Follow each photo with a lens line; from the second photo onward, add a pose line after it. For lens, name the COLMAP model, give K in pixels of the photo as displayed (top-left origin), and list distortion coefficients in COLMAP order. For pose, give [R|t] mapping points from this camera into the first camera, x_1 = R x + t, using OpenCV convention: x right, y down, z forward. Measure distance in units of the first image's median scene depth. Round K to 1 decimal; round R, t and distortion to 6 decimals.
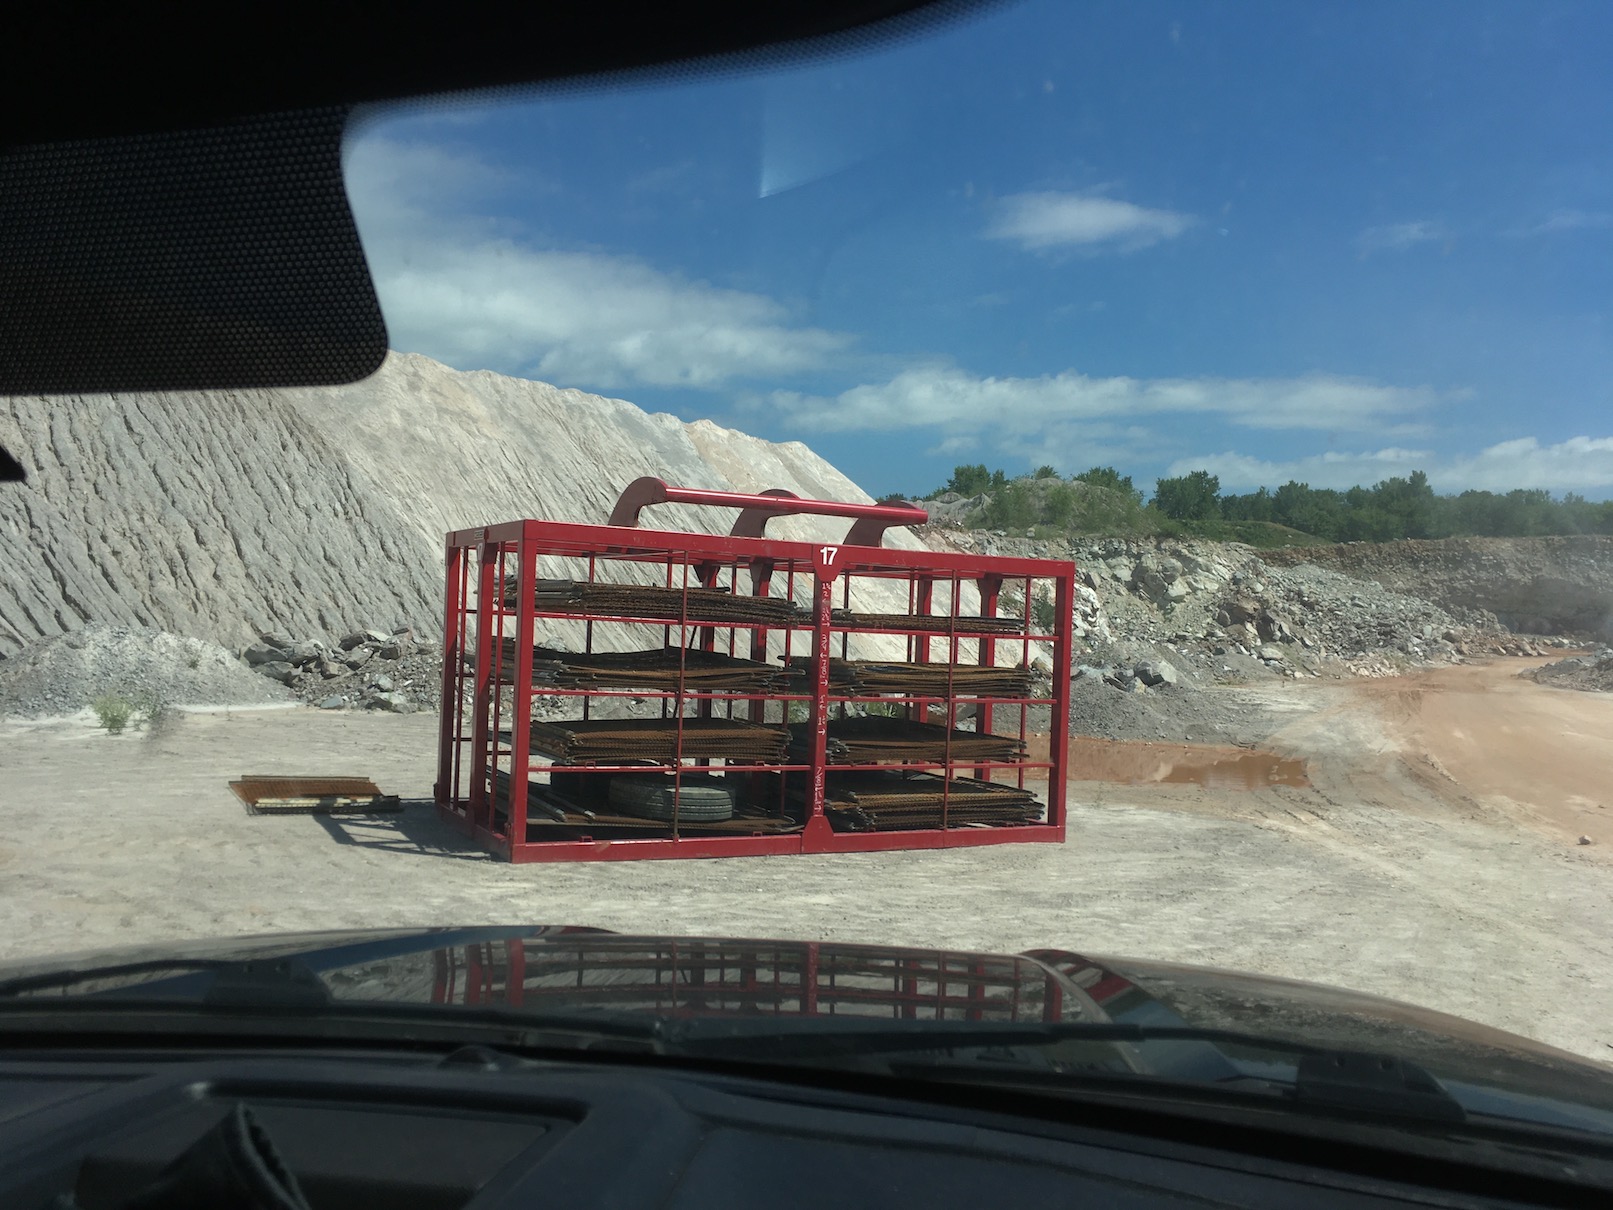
lens RADIAL K [[1348.7, 0, 803.2], [0, 1348.7, 601.4], [0, 0, 1]] dist [0.079874, -0.107904]
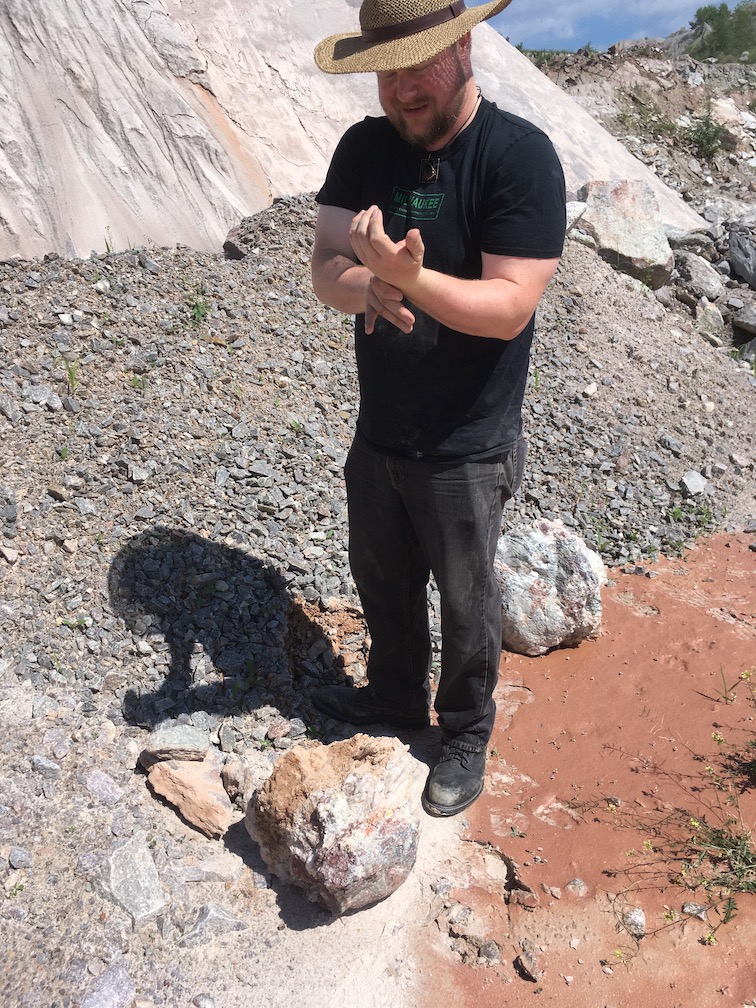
lens RADIAL K [[842.8, 0, 363.6], [0, 842.8, 503.6], [0, 0, 1]] dist [0.079874, -0.107904]
pose [[0.962489, 0.030849, -0.269563, 0.081189], [0.070922, 0.930367, 0.359705, 0.008279], [0.261889, -0.365329, 0.893280, 0.262163]]
